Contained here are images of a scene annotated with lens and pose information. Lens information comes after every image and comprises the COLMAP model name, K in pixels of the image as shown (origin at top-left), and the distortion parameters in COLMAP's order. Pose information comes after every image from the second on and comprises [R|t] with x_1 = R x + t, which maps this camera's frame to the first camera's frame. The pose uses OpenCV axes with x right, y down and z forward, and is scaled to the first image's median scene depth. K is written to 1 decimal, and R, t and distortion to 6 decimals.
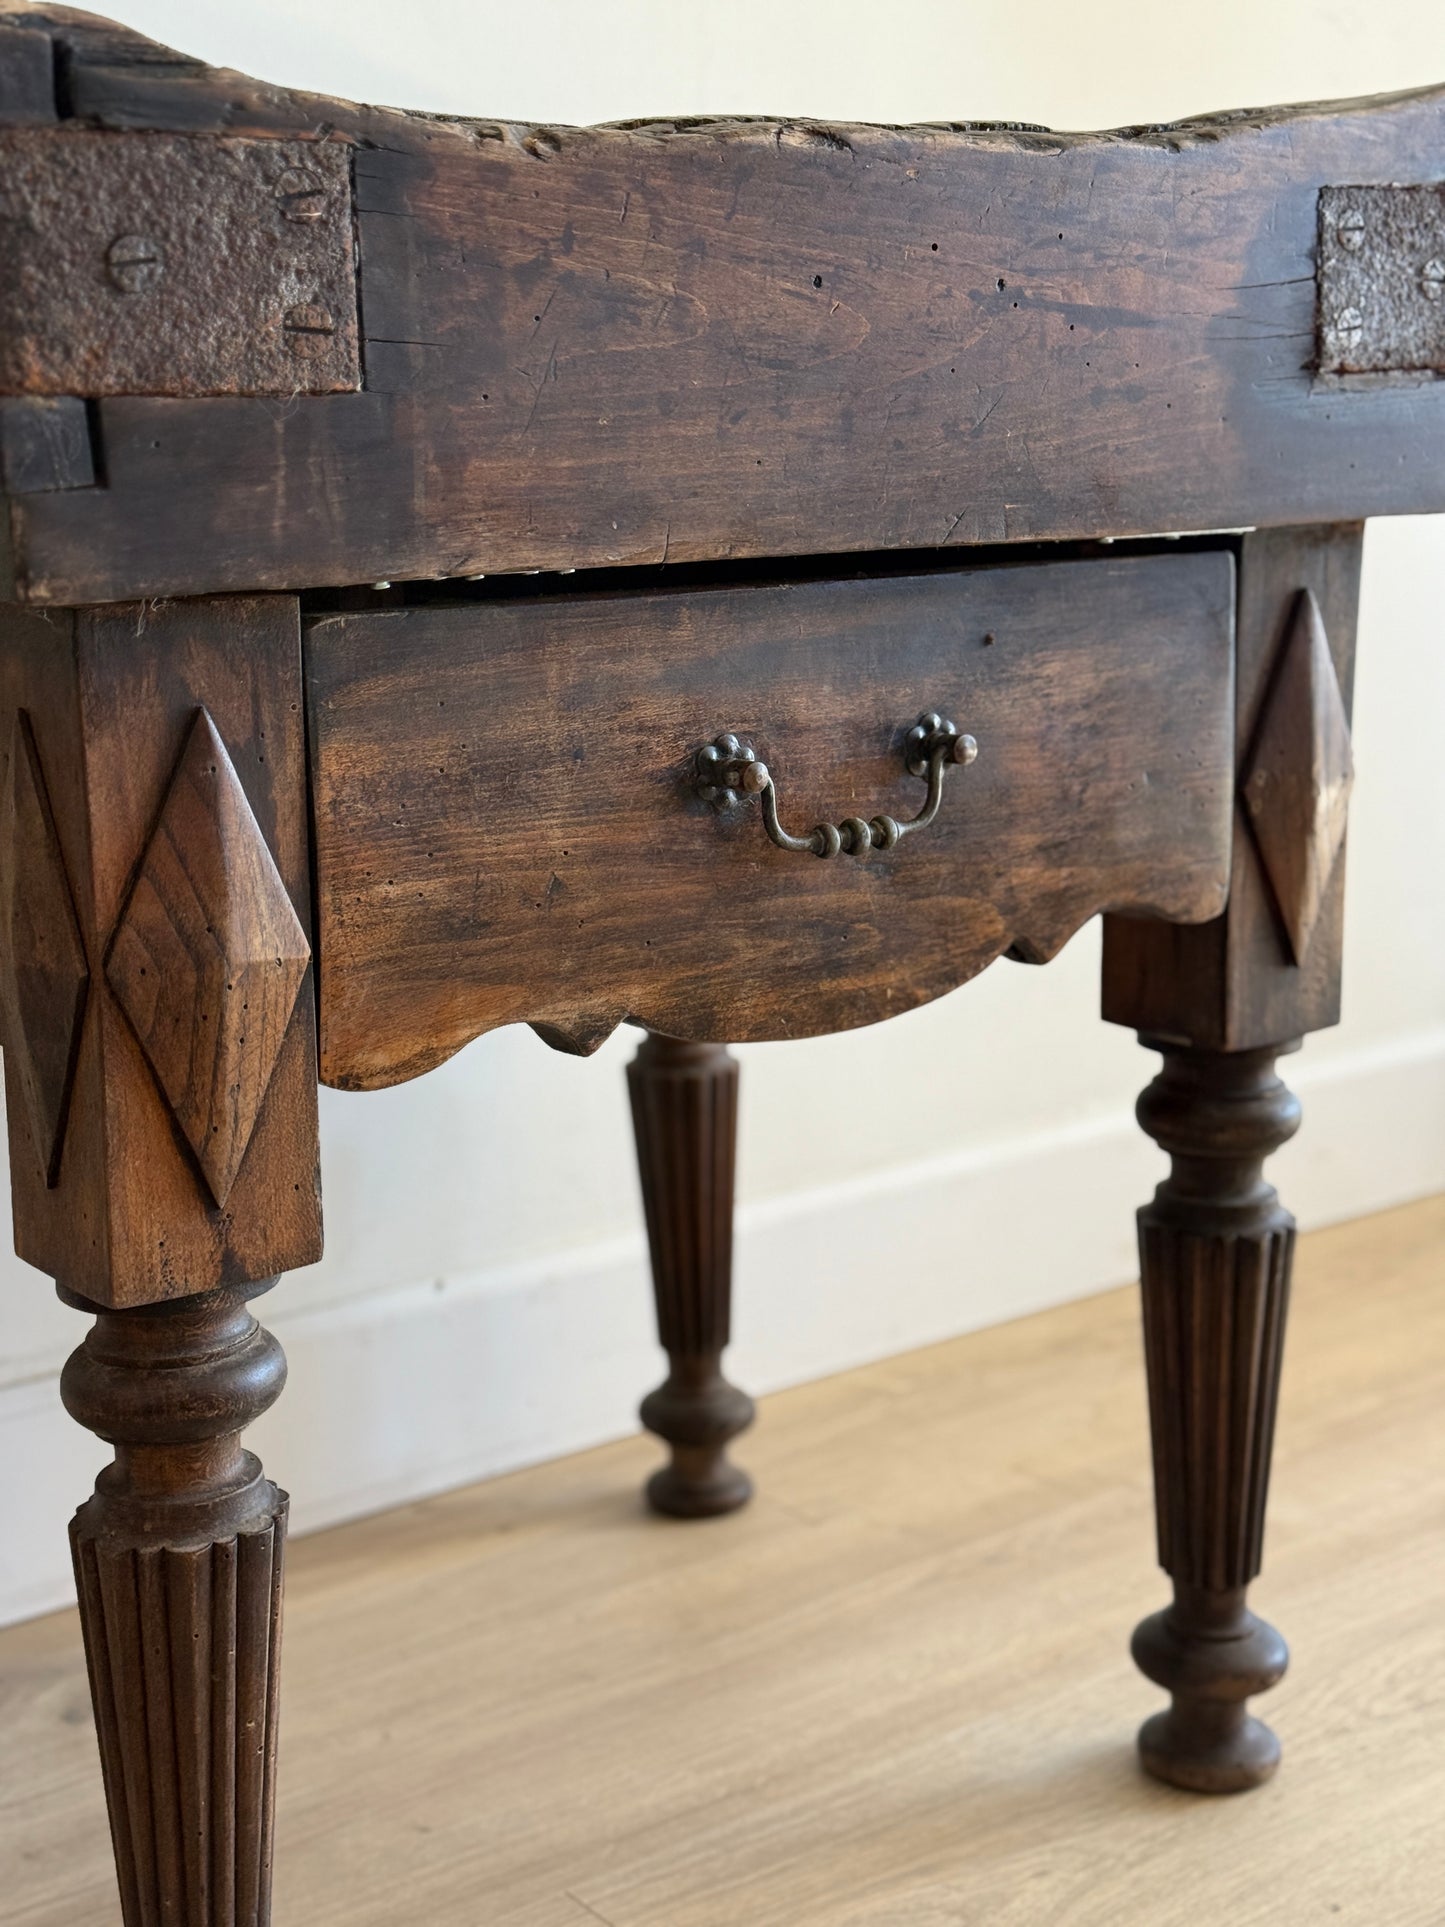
lens RADIAL K [[2726.6, 0, 704.2], [0, 2726.6, 969.1], [0, 0, 1]] dist [0.135099, 0.000000]
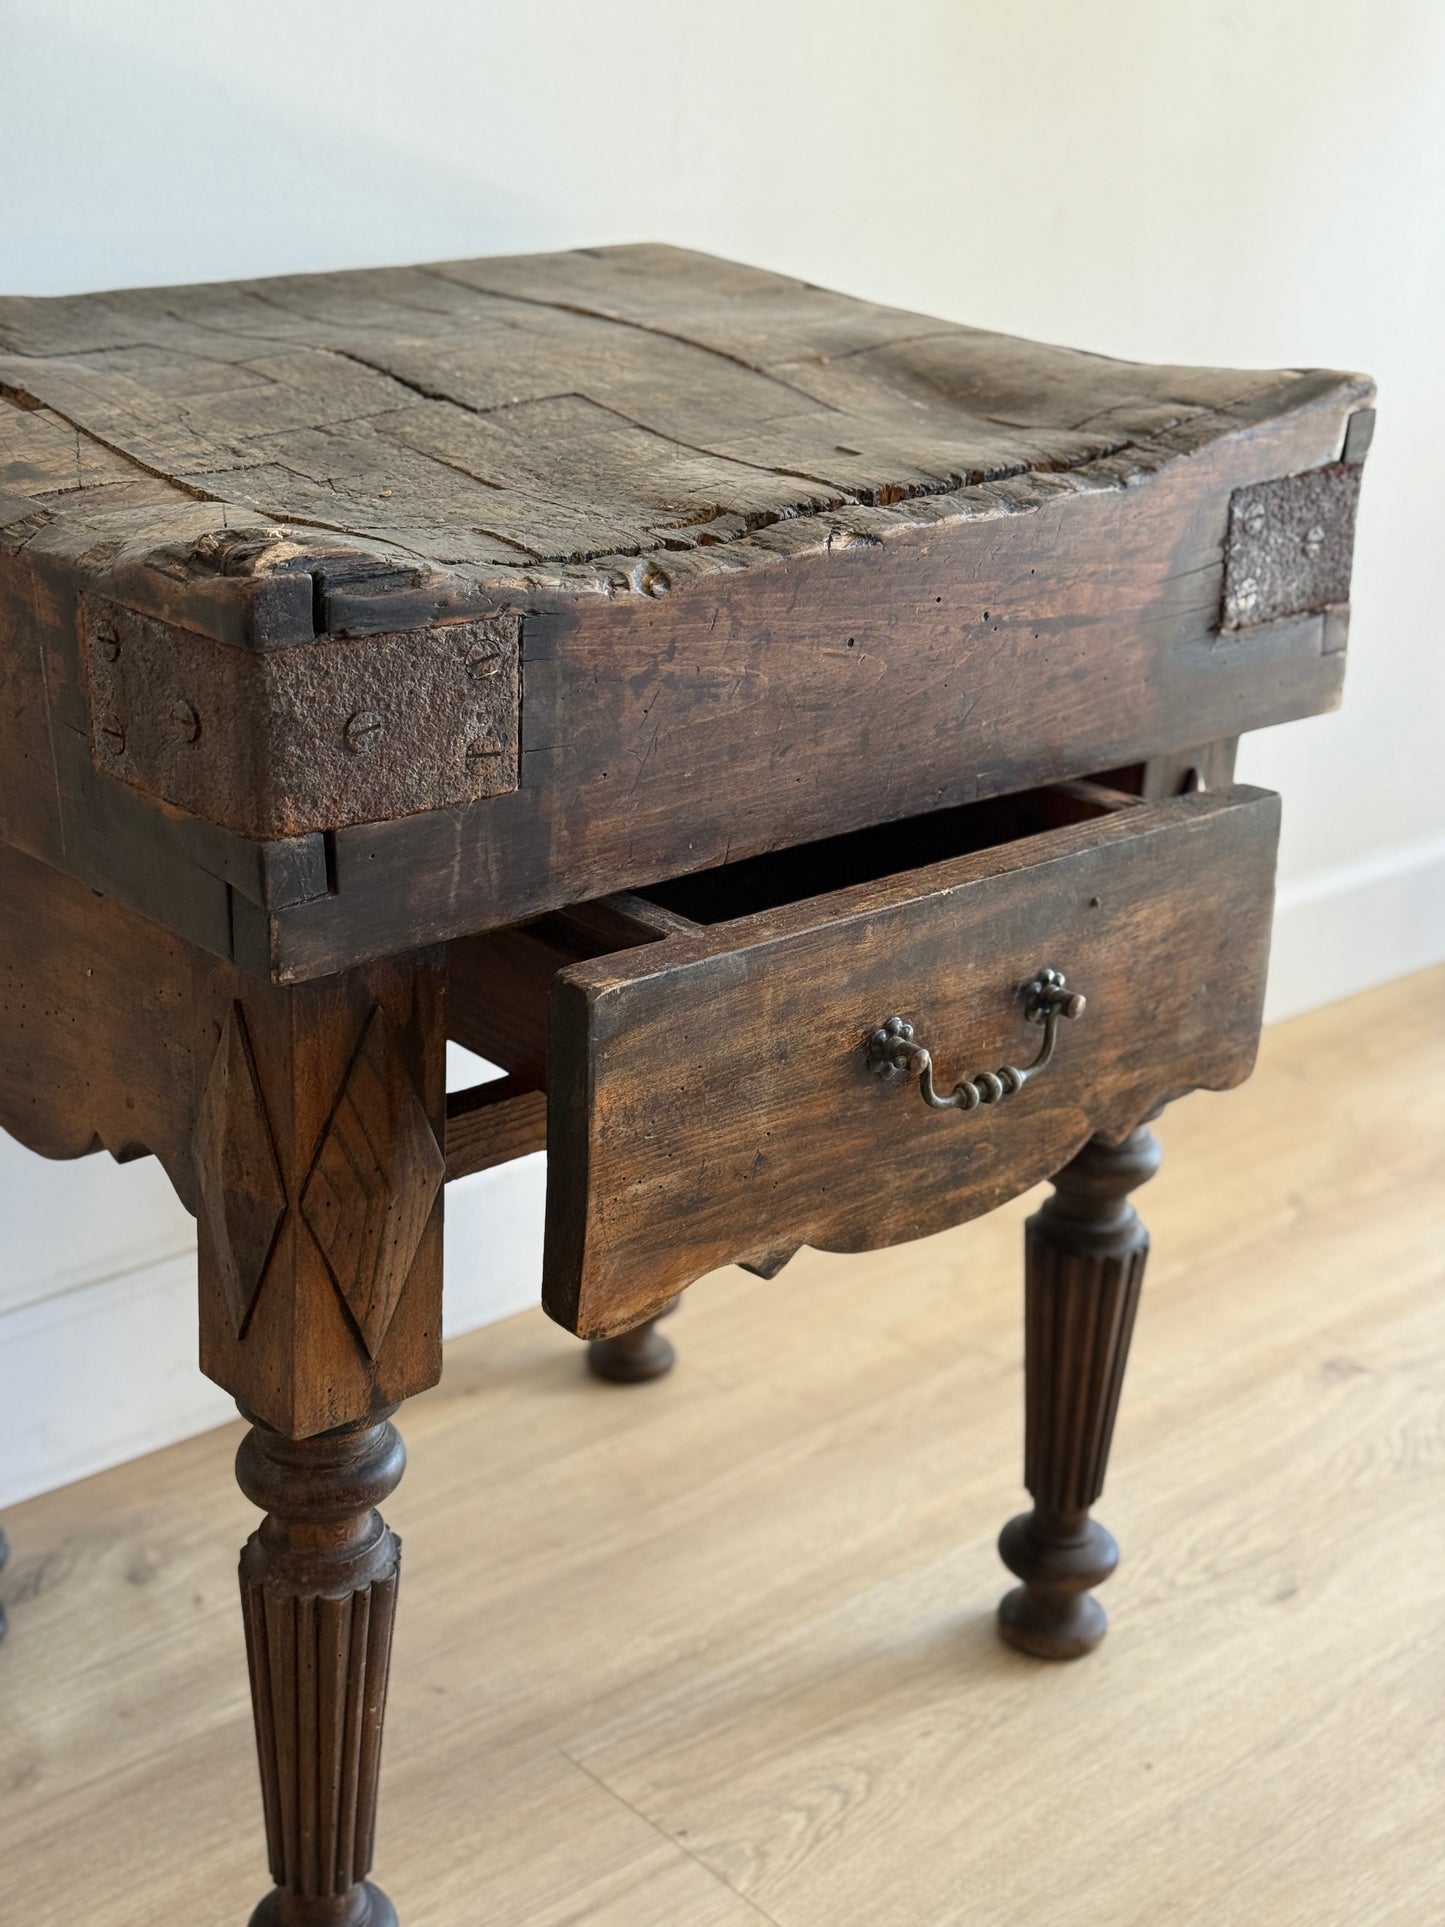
lens RADIAL K [[2726.6, 0, 731.8], [0, 2726.6, 956.6], [0, 0, 1]] dist [0.135099, 0.000000]
pose [[0.995431, 0.025154, 0.092109, -0.117056], [-0.039978, 0.985844, 0.162832, -0.288267], [-0.086709, -0.165770, 0.982345, -0.240635]]
